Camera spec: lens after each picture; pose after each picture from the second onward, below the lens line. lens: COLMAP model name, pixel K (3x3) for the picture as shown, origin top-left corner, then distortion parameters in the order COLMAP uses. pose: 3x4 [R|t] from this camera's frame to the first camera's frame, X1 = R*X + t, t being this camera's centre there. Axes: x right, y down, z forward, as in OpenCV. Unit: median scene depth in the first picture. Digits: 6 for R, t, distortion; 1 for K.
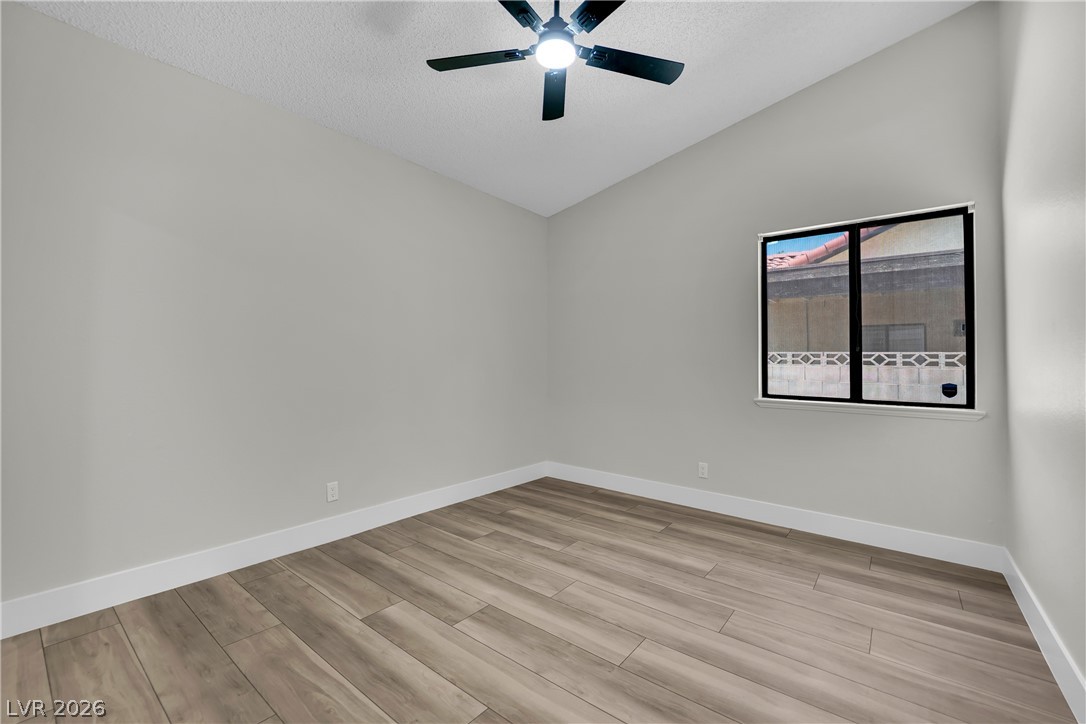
lens RADIAL K [[451.4, 0, 536.7], [0, 451.4, 362.9], [0, 0, 1]] dist [-0.015834, 0.000169]
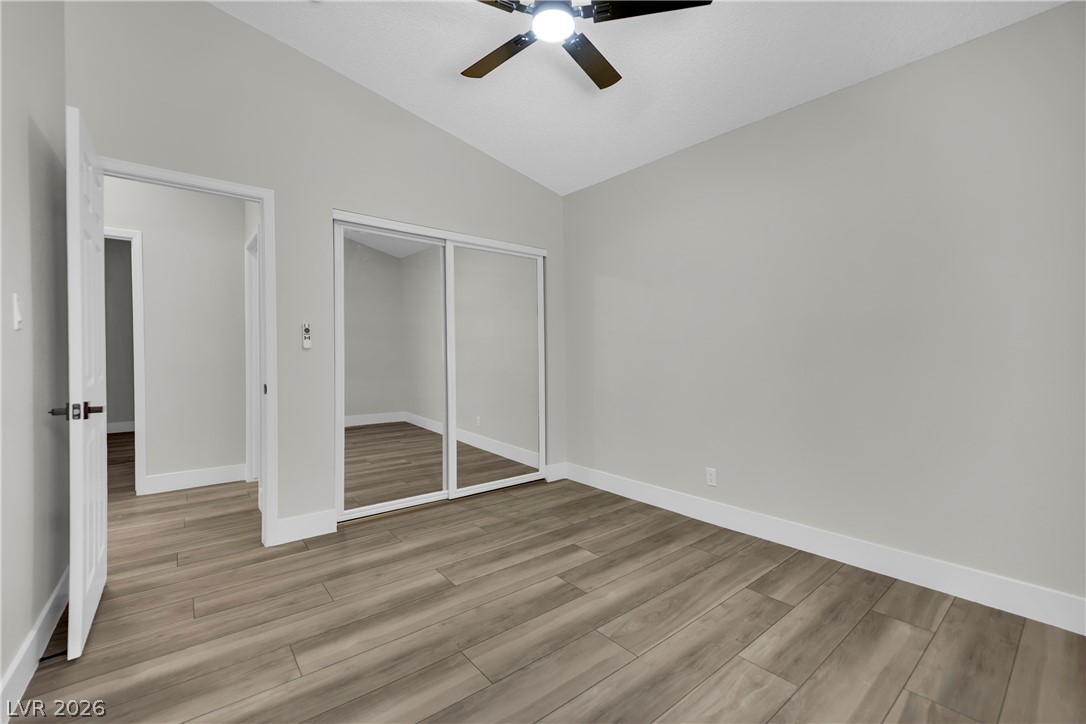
lens RADIAL K [[451.4, 0, 536.7], [0, 451.4, 362.9], [0, 0, 1]] dist [-0.015834, 0.000169]
pose [[-0.199404, 0.006742, -0.979894, 0.823367], [-0.001103, 0.999974, 0.007105, 0.009820], [0.979917, 0.002498, -0.199391, 0.985990]]
